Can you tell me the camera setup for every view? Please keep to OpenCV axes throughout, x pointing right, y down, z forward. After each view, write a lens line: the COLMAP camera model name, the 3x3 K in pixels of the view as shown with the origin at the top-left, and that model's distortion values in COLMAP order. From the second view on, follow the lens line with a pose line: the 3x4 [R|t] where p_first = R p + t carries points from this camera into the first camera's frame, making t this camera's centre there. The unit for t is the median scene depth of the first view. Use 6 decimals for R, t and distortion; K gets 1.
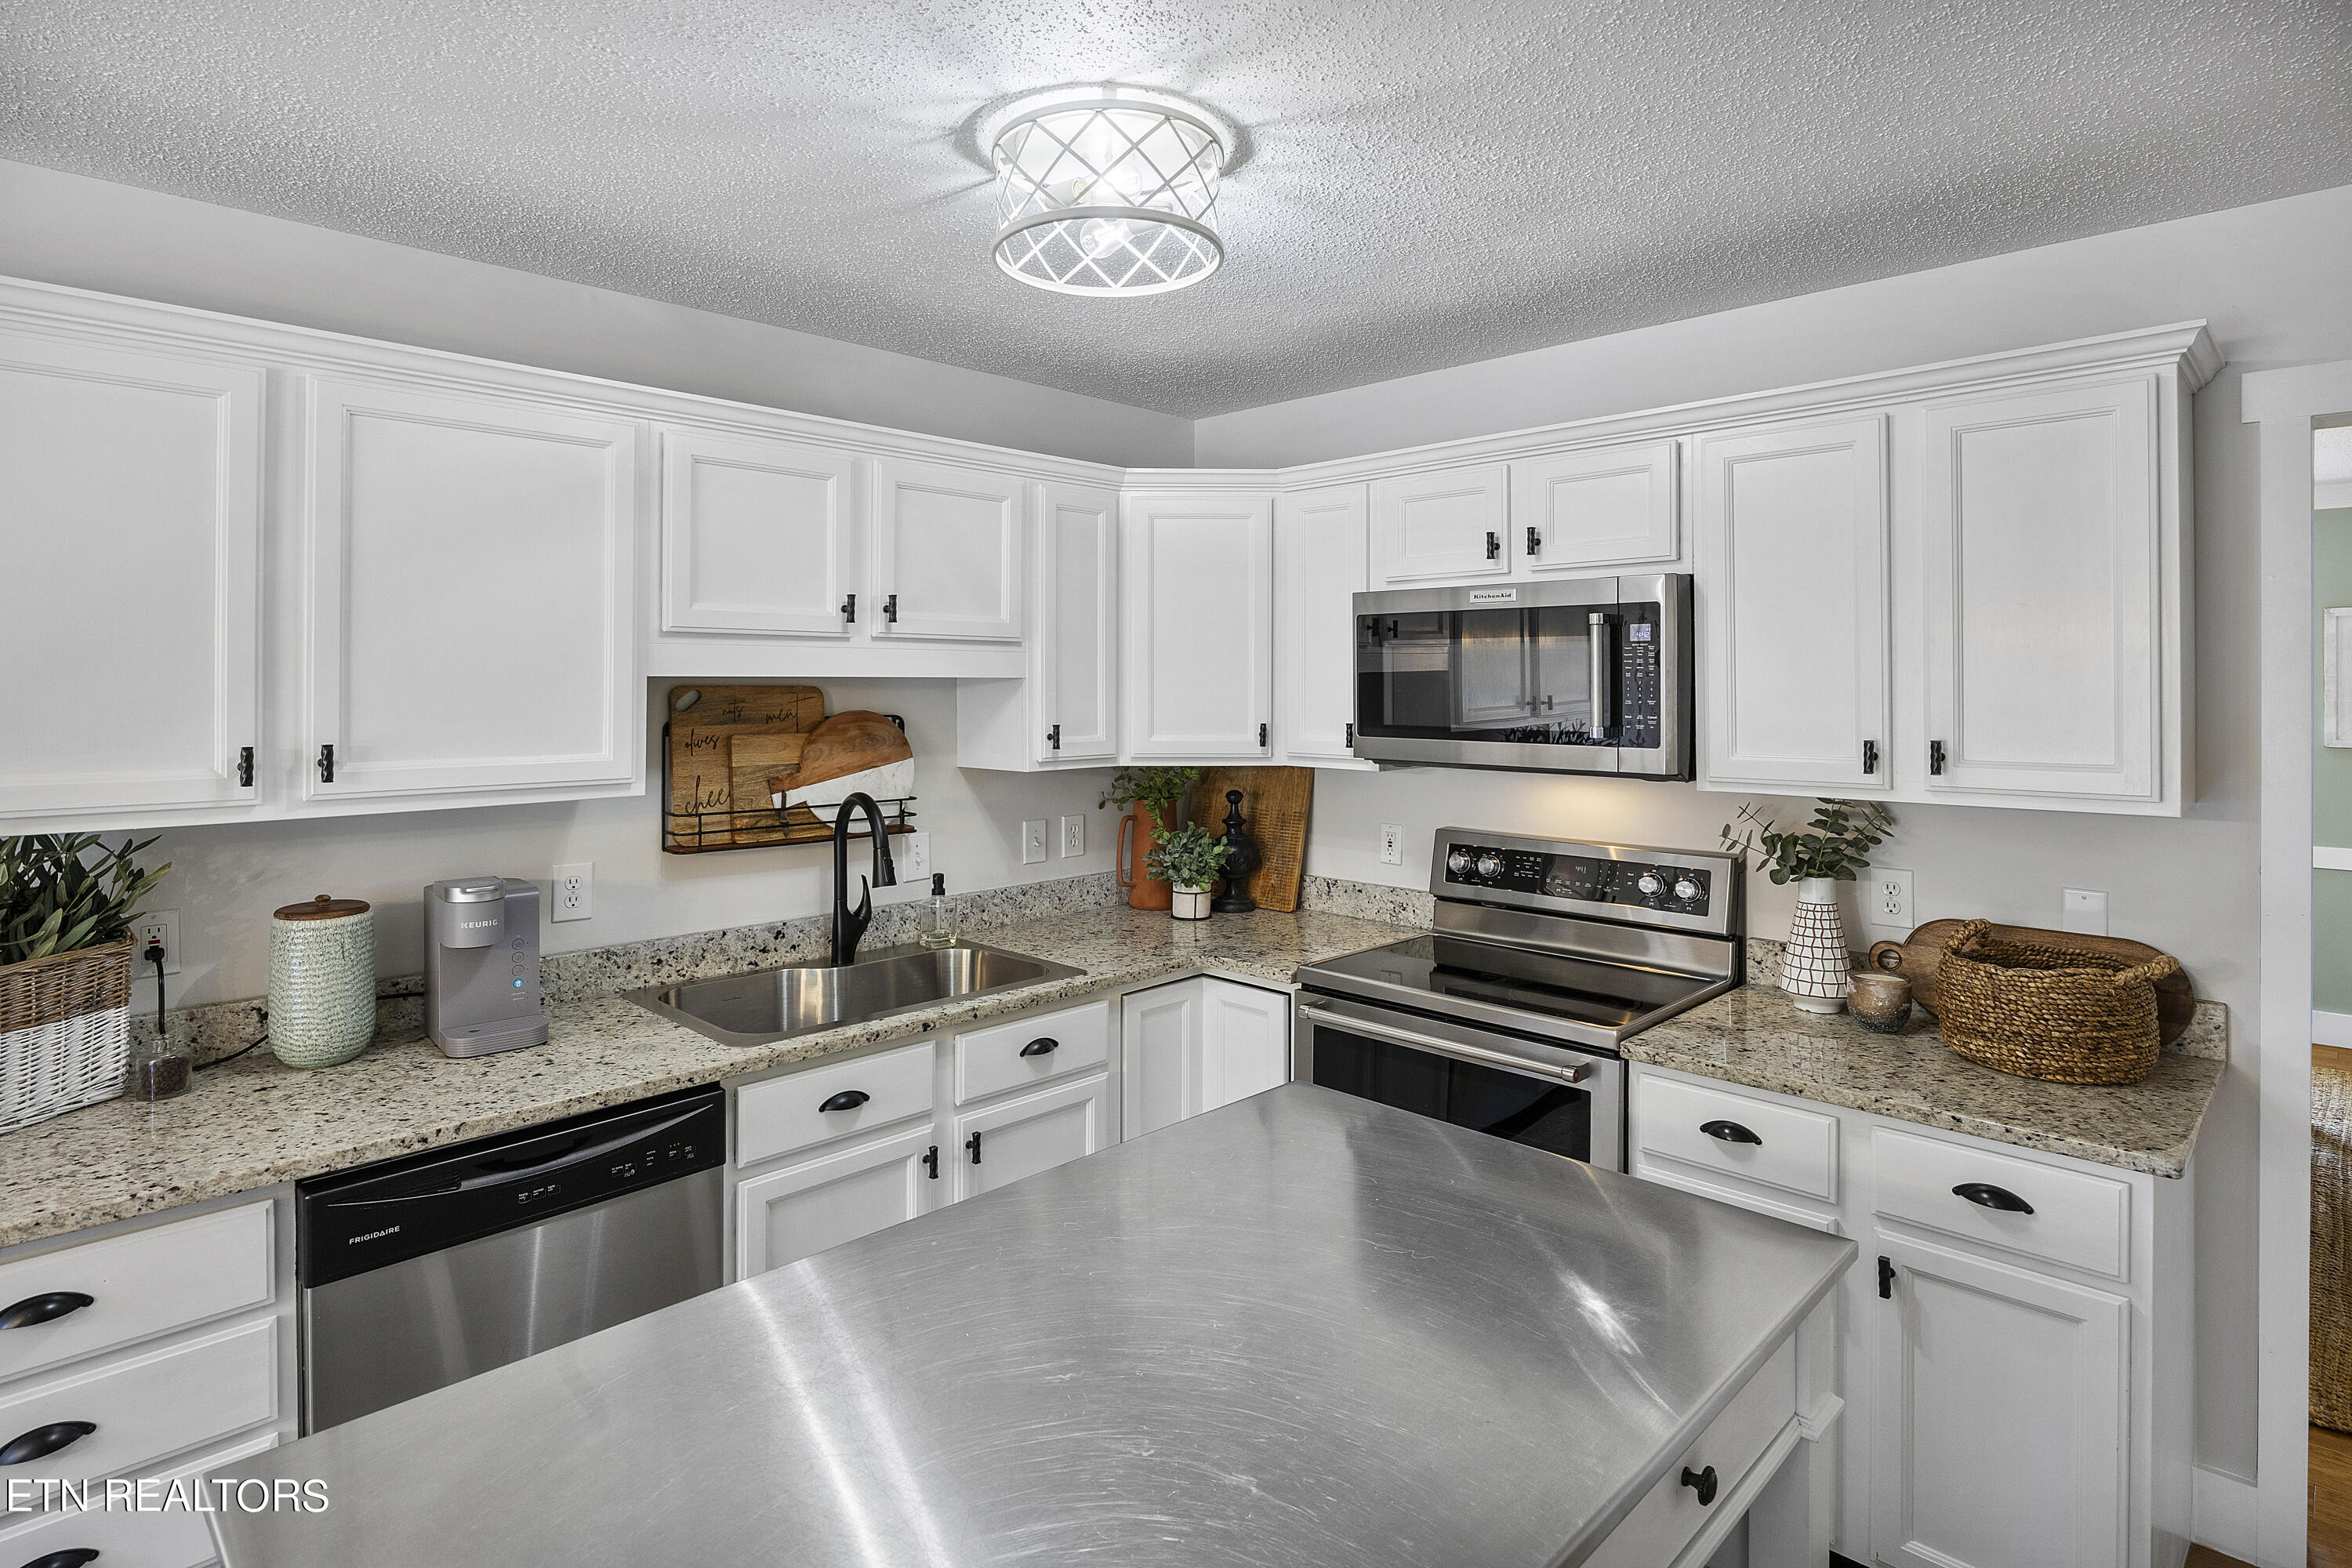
lens RADIAL K [[1249.7, 0, 1364.3], [0, 1249.7, 726.8], [0, 0, 1]] dist [-0.011409, 0.000035]
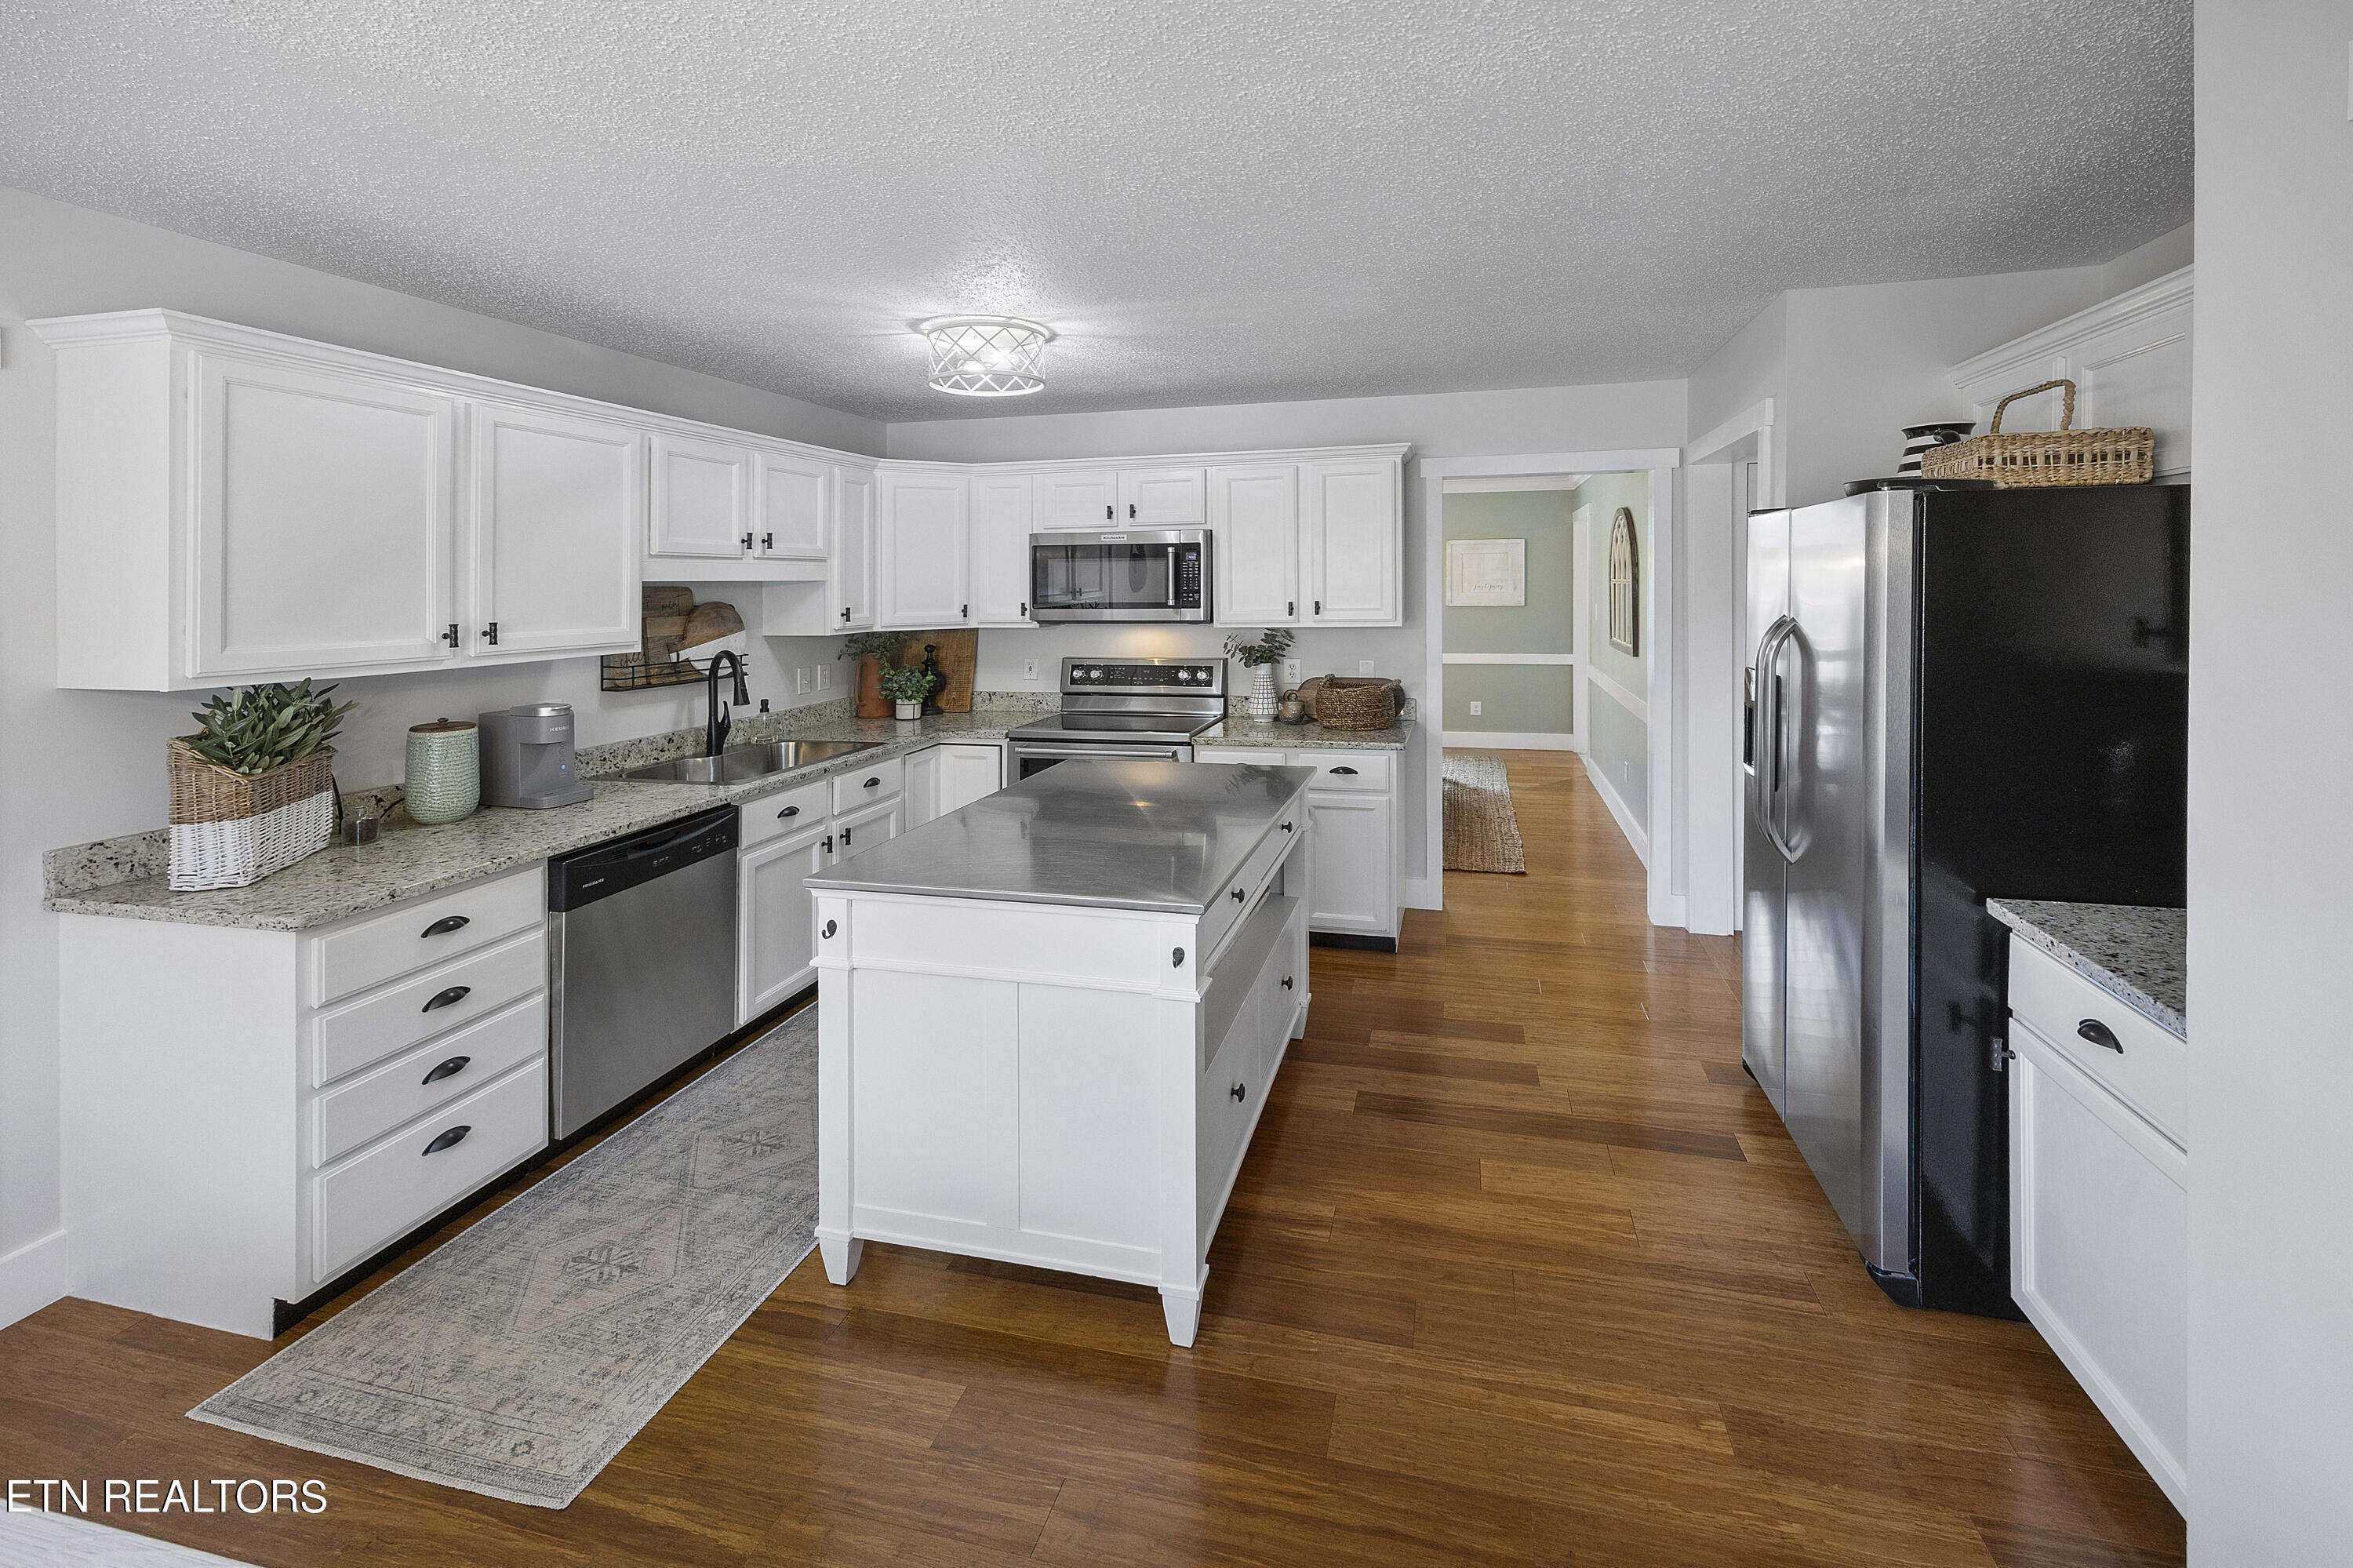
lens RADIAL K [[1025.6, 0, 1176.6], [0, 1025.6, 712.9], [0, 0, 1]] dist [0.012120, -0.000059]
pose [[0.920052, -0.060822, 0.387048, -0.430452], [0.025626, 0.995104, 0.095457, 0.021922], [-0.390958, -0.077906, 0.917105, -0.559441]]
